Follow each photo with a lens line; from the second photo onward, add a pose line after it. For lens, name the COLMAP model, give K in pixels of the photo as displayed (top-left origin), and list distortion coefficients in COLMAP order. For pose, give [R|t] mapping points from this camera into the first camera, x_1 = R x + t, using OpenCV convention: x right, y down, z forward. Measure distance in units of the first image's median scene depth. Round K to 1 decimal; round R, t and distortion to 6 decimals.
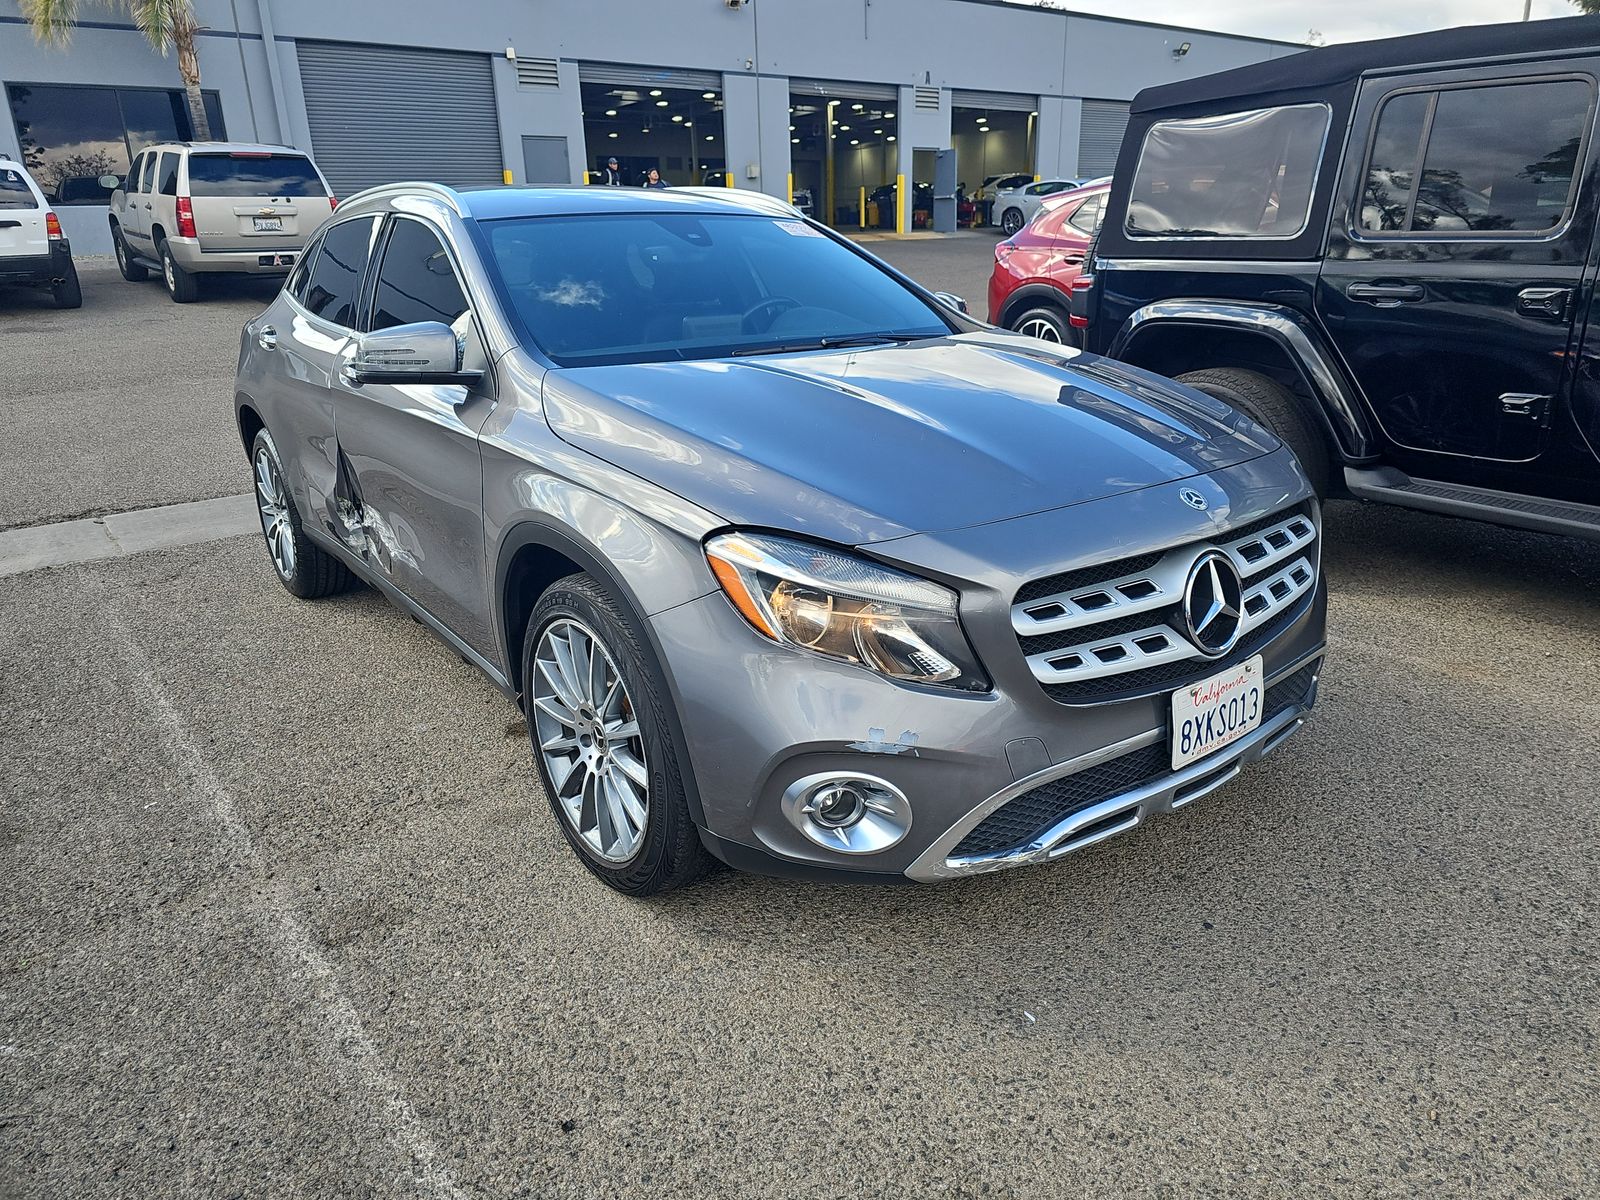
lens RADIAL K [[1047.2, 0, 800.0], [0, 1047.2, 600.0], [0, 0, 1]] dist [0.039158, -0.040563]
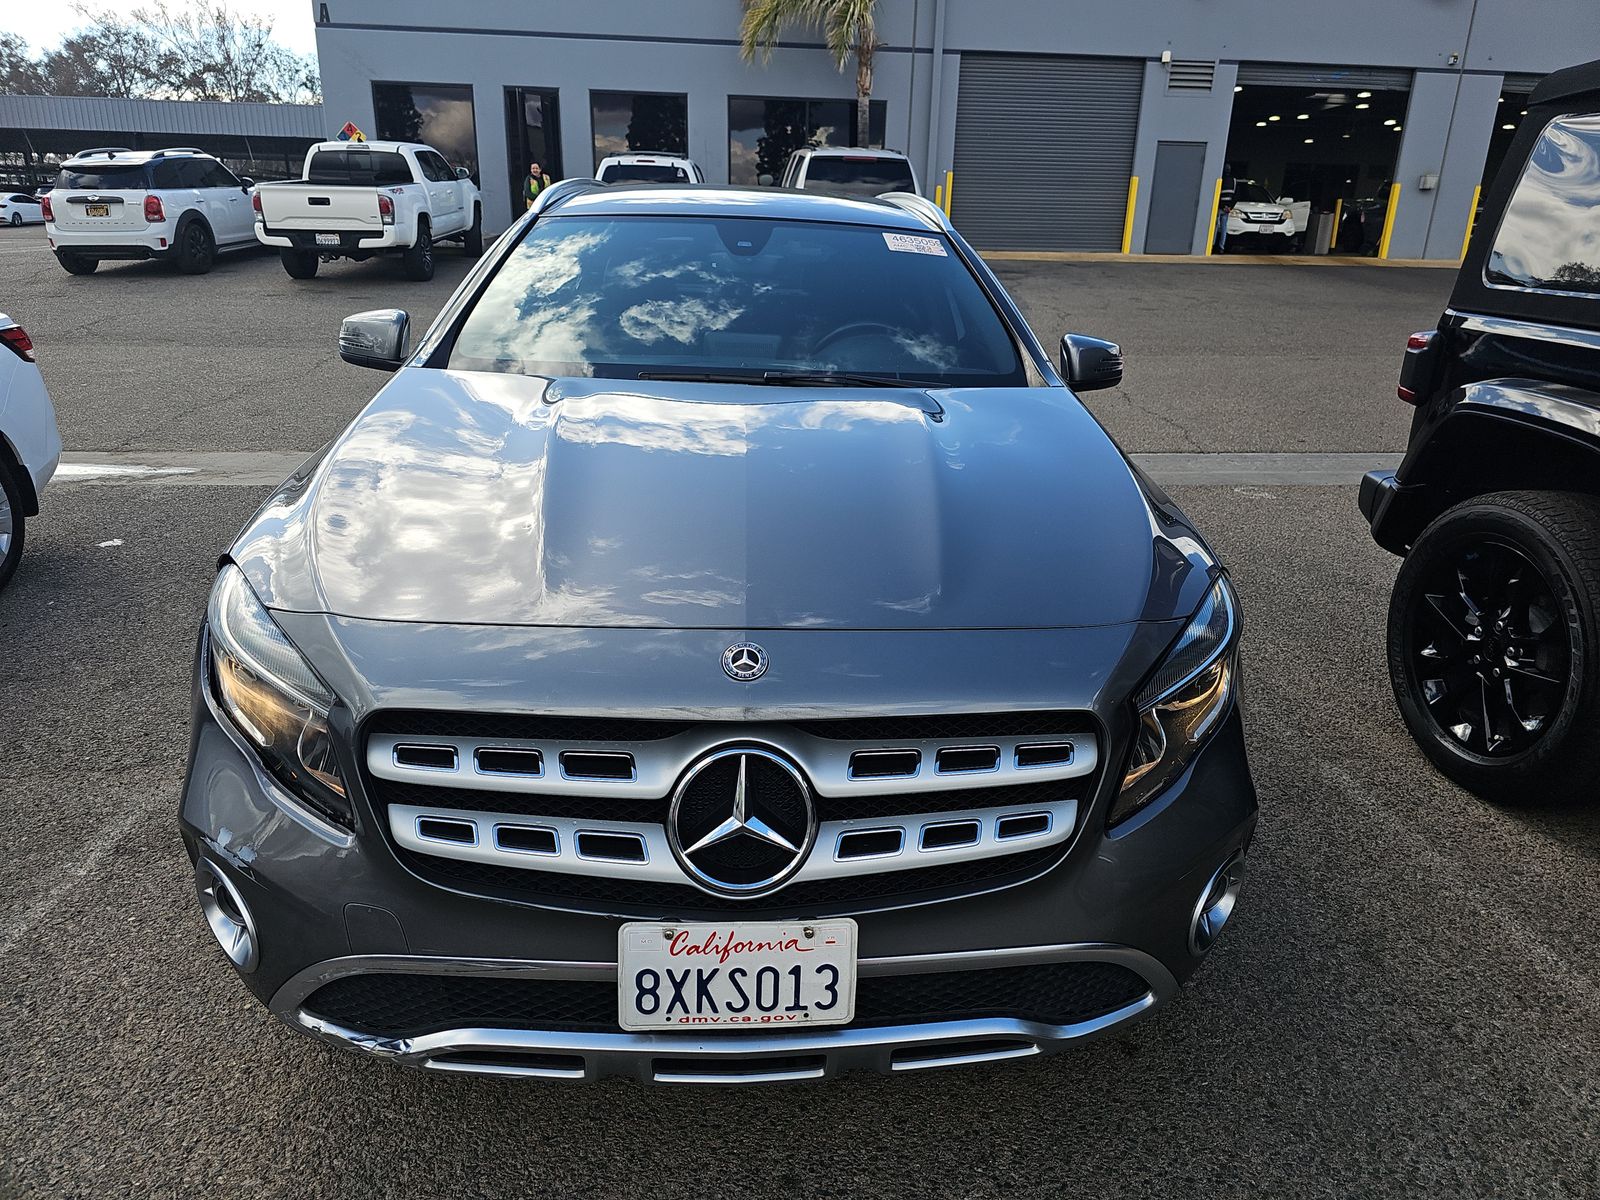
lens RADIAL K [[1047.2, 0, 800.0], [0, 1047.2, 600.0], [0, 0, 1]] dist [0.039158, -0.040563]
pose [[0.835880, 0.222217, -0.501920, 0.088125], [-0.224844, 0.972771, 0.056232, -0.021653], [0.500749, 0.065851, 0.863084, 0.051791]]
